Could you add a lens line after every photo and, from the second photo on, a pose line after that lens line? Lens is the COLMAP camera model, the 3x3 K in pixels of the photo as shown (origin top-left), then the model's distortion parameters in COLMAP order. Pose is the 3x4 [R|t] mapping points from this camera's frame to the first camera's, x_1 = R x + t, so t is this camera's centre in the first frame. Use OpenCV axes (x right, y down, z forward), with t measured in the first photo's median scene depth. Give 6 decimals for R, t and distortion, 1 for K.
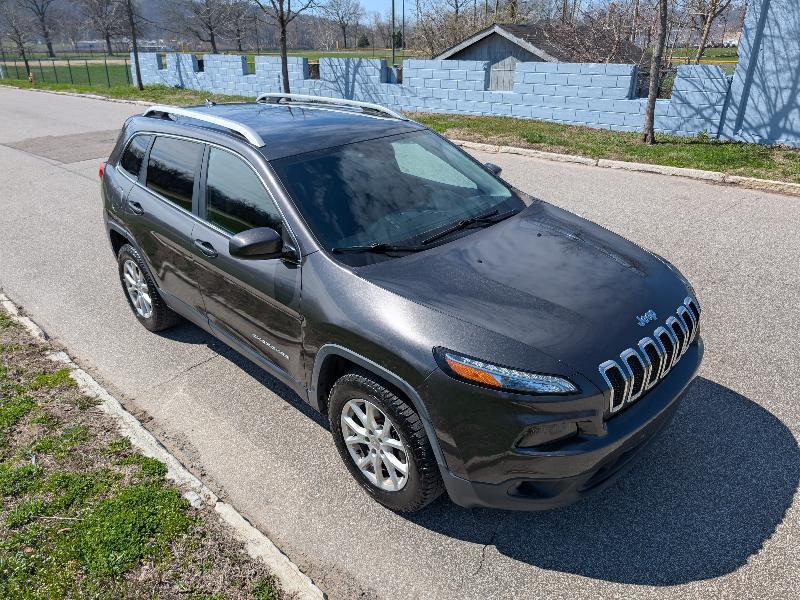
lens RADIAL K [[576.9, 0, 406.0], [0, 576.9, 295.0], [0, 0, 1]] dist [0.020694, -0.020319]
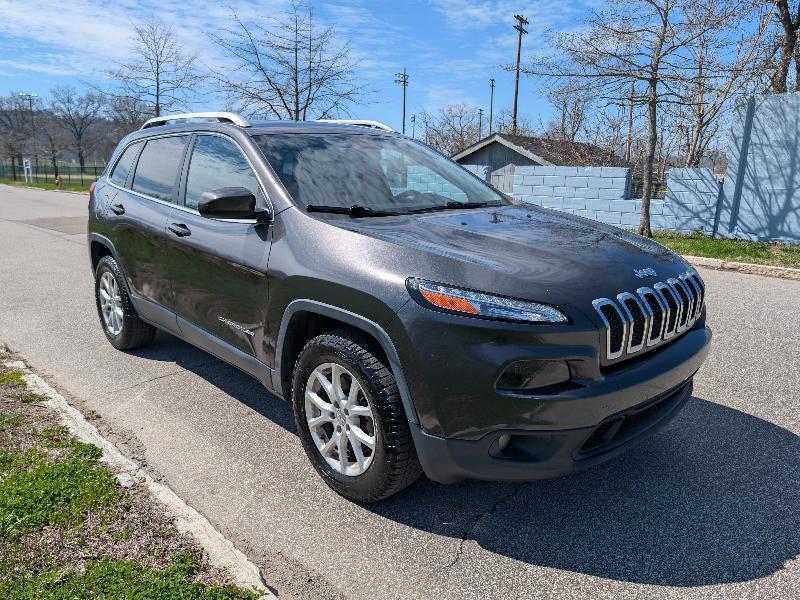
lens RADIAL K [[576.9, 0, 404.6], [0, 576.9, 295.4], [0, 0, 1]] dist [0.020694, -0.020319]
pose [[0.999313, 0.035611, -0.010296, 0.042427], [-0.036958, 0.978619, -0.202332, 0.230537], [0.002871, 0.202574, 0.979263, 0.100838]]
